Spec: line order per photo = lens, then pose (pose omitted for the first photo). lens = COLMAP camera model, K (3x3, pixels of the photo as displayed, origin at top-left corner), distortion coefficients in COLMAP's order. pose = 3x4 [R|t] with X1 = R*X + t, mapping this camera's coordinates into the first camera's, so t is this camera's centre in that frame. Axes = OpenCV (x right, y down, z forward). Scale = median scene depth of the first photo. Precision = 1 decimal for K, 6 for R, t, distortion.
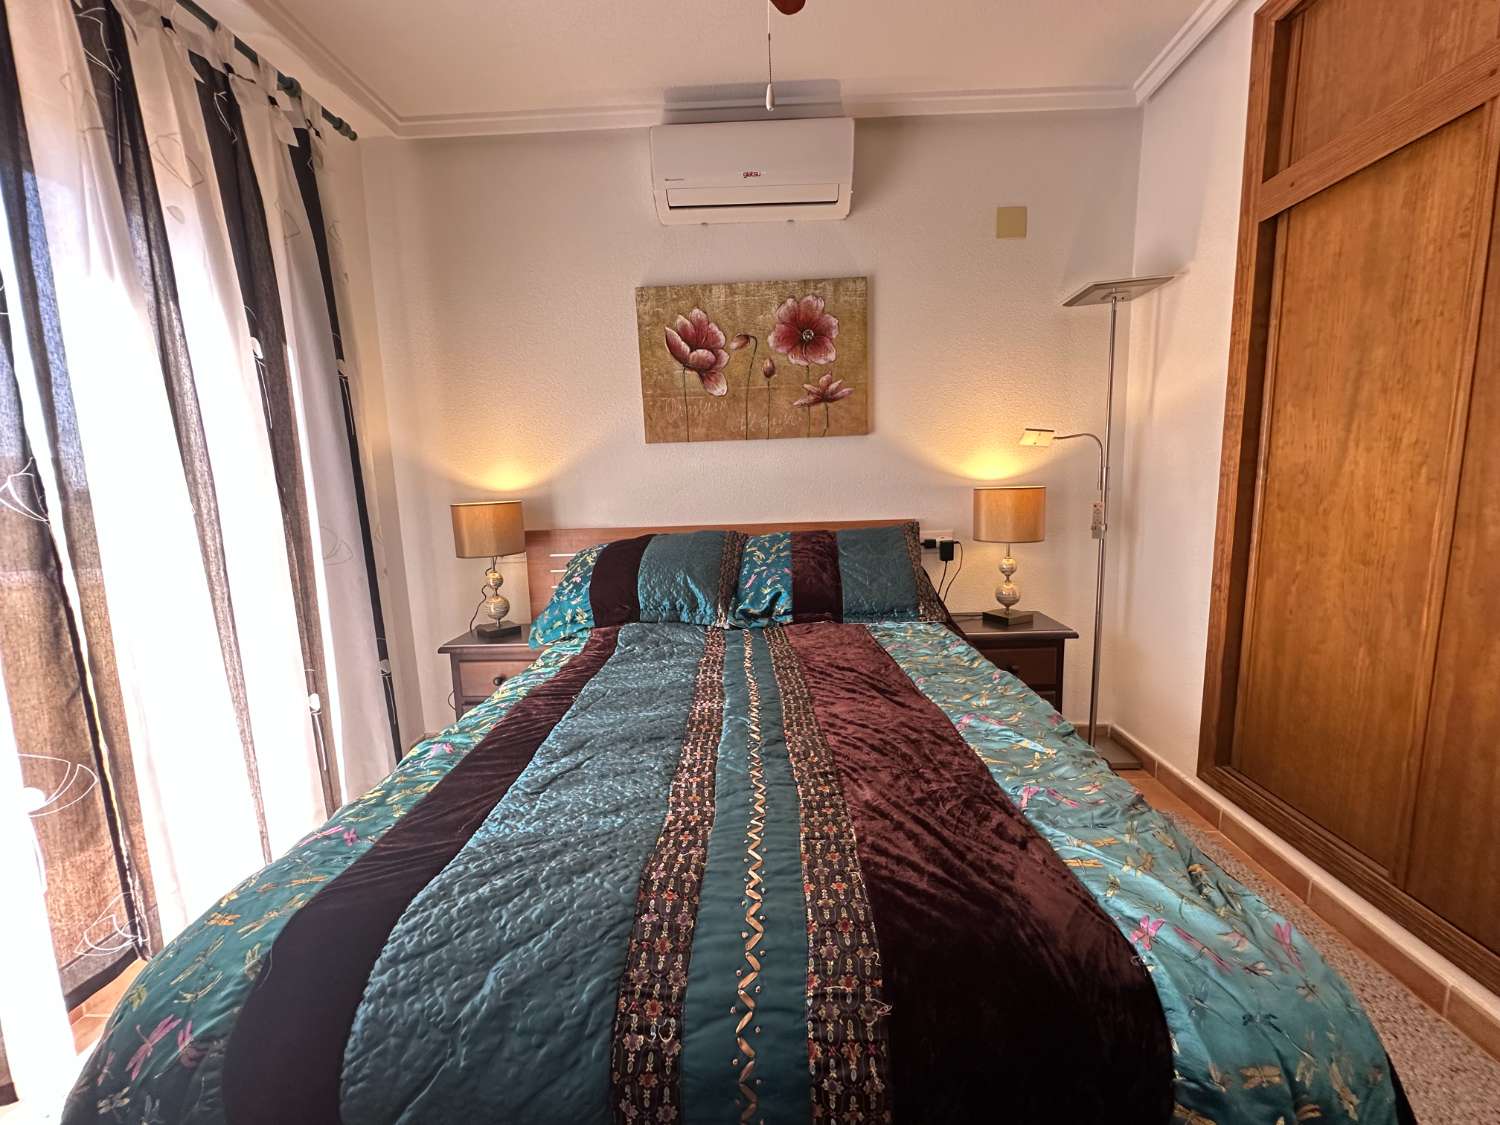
lens RADIAL K [[600.0, 0, 748.2], [0, 600.0, 563.2], [0, 0, 1]] dist [-0.007623, 0.001579]
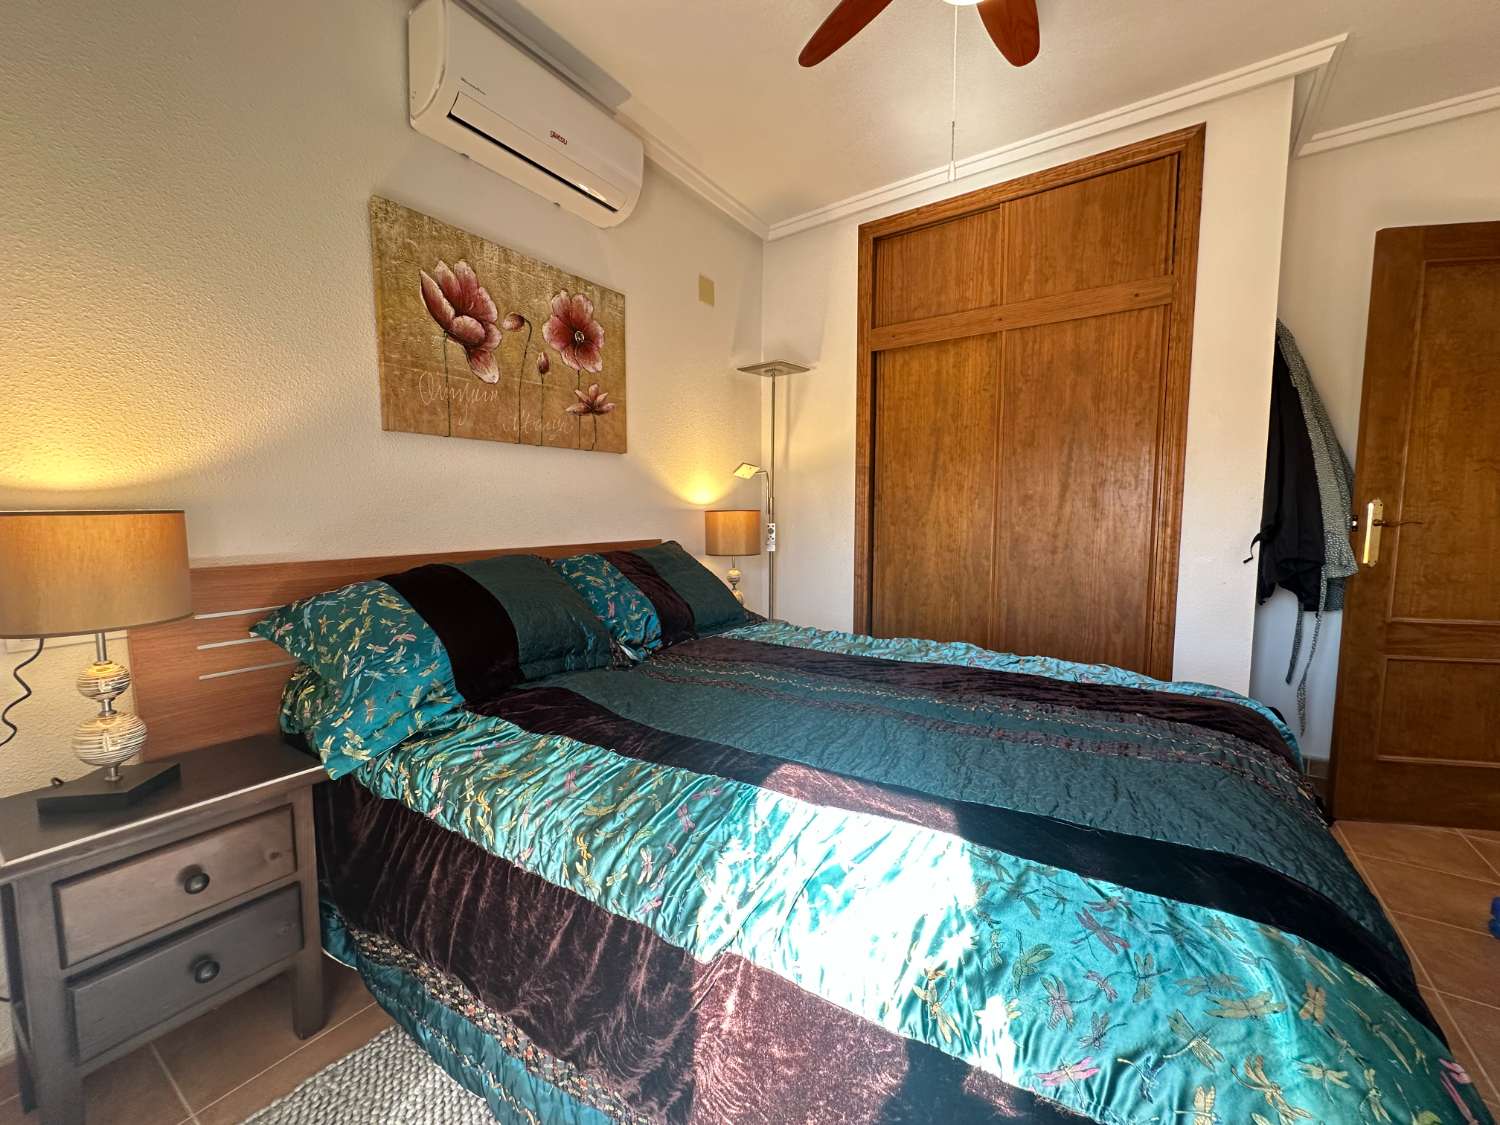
lens RADIAL K [[600.0, 0, 745.4], [0, 600.0, 565.3], [0, 0, 1]] dist [-0.007623, 0.001579]
pose [[0.528484, -0.048549, 0.847554, -0.555482], [0.104495, 0.994492, -0.008190, -0.004413], [-0.842487, 0.092893, 0.530646, 0.343301]]
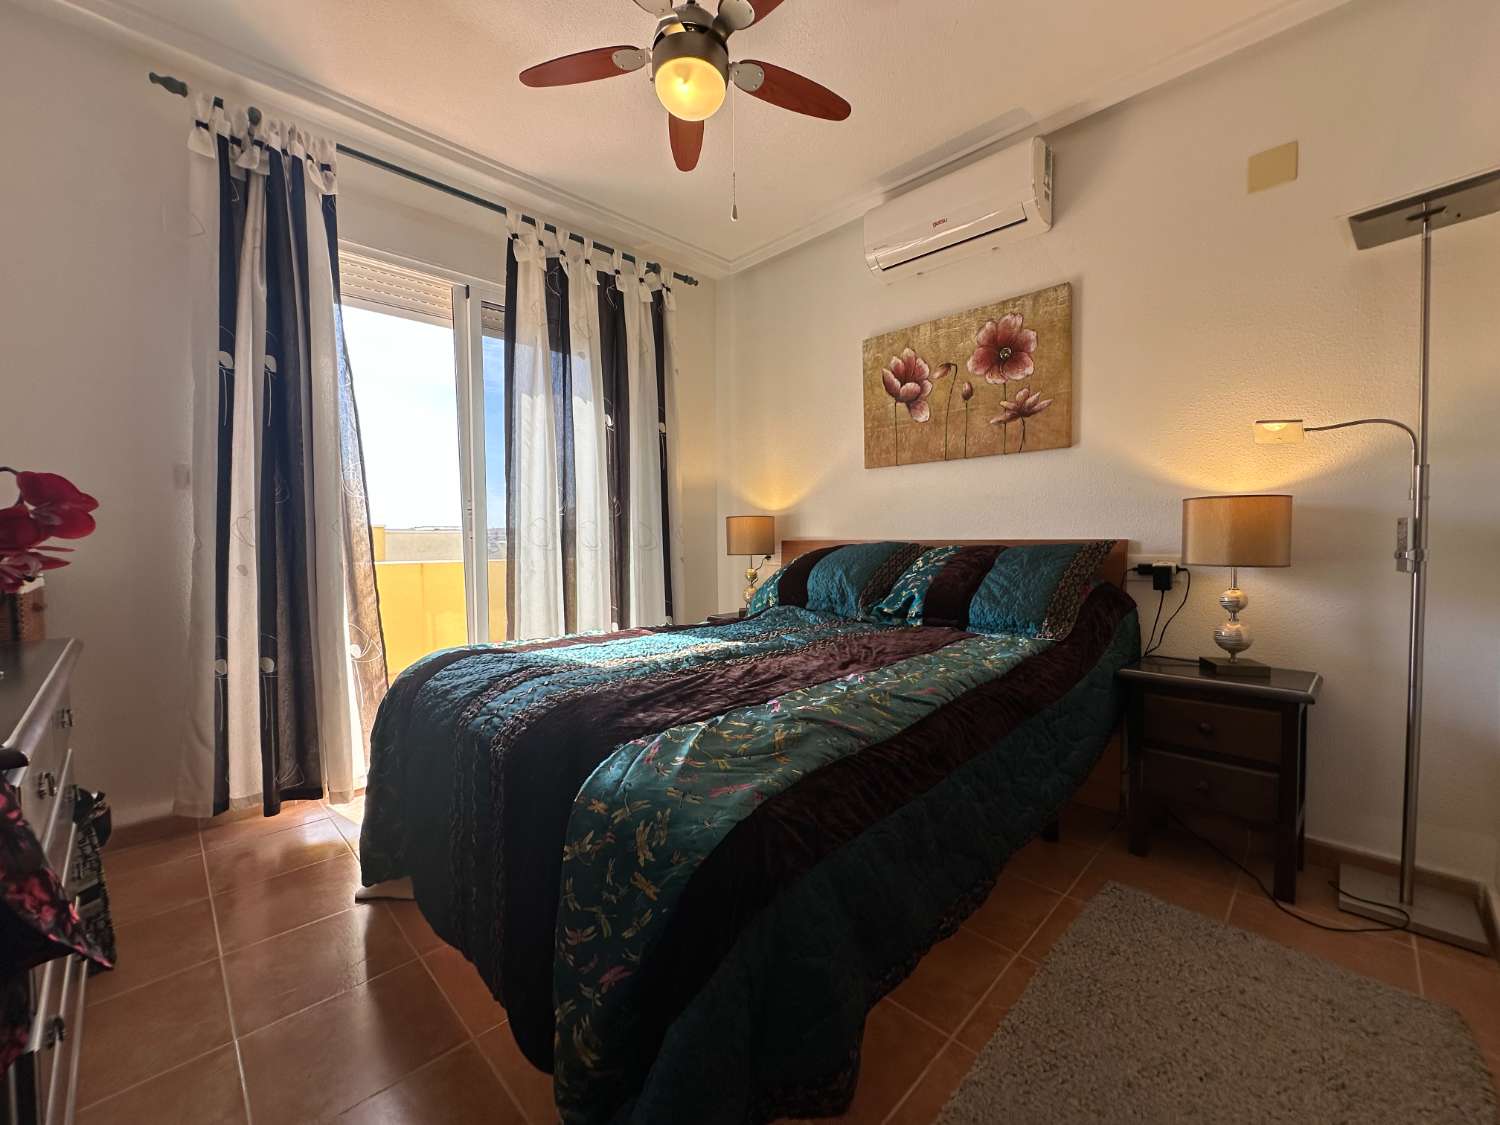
lens RADIAL K [[600.0, 0, 750.6], [0, 600.0, 564.4], [0, 0, 1]] dist [-0.007623, 0.001579]
pose [[0.732987, 0.056522, -0.677891, 0.491129], [-0.113666, 0.992708, -0.040133, 0.060343], [0.670679, 0.106470, 0.734066, 0.013550]]
